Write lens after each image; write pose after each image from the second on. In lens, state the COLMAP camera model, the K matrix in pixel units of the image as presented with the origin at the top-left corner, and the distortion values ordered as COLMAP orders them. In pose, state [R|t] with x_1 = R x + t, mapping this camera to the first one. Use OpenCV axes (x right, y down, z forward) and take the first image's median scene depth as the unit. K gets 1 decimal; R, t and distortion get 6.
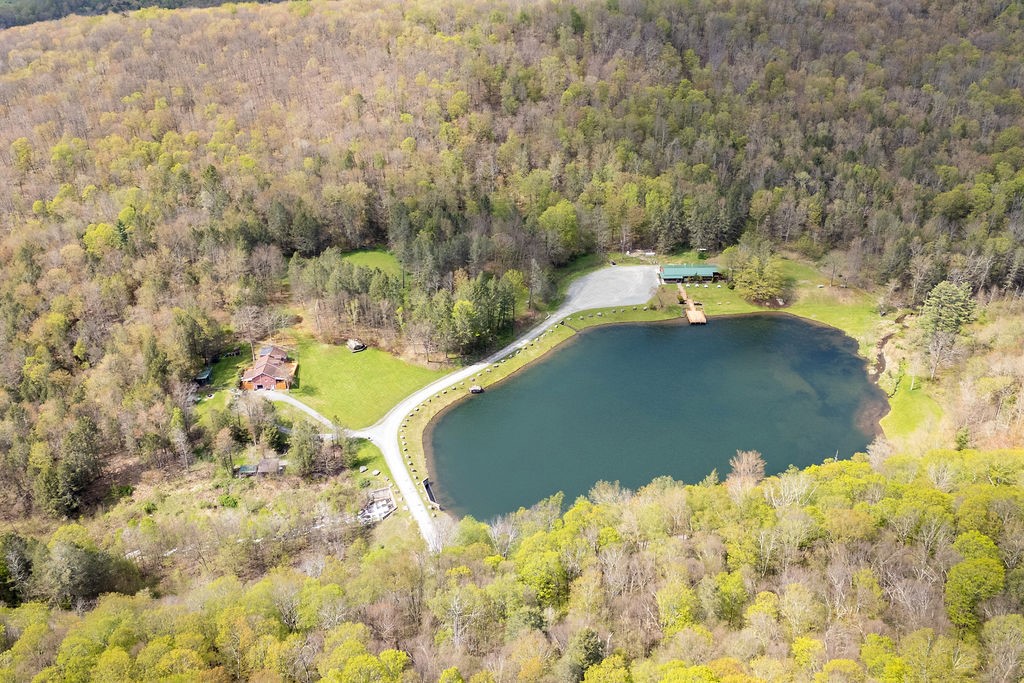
lens RADIAL K [[921.1, 0, 537.5], [0, 921.1, 339.7], [0, 0, 1]] dist [0.160932, -0.293331]
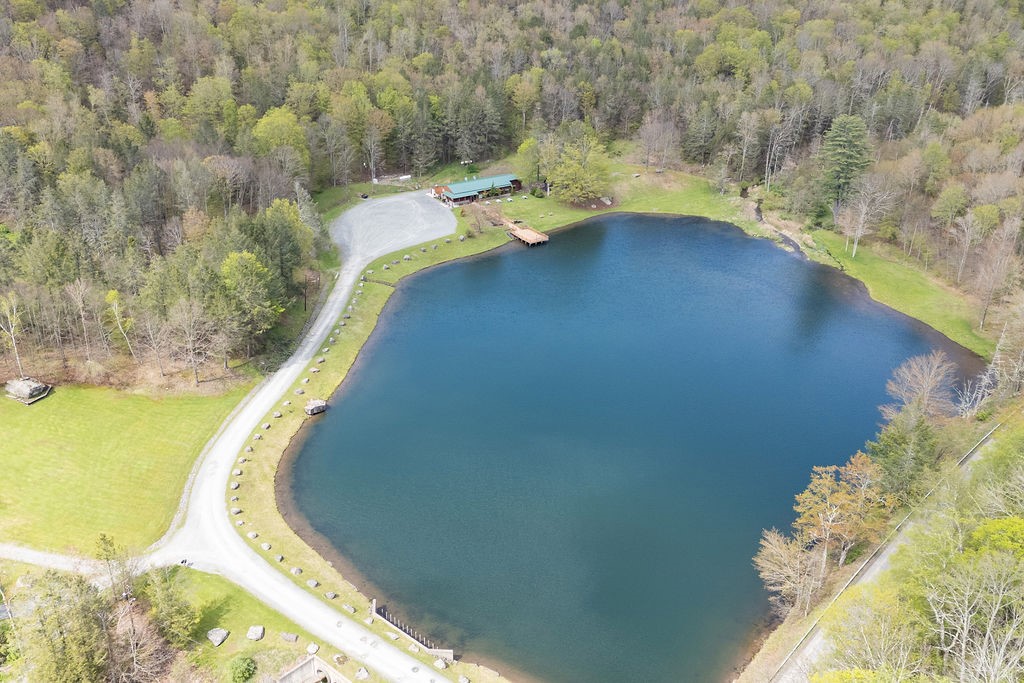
lens RADIAL K [[921.1, 0, 537.5], [0, 921.1, 339.7], [0, 0, 1]] dist [0.160932, -0.293331]
pose [[0.871009, -0.237601, 0.429988, -0.138022], [0.237310, 0.969864, 0.055215, 0.013509], [-0.430149, 0.053947, 0.901145, 0.360608]]
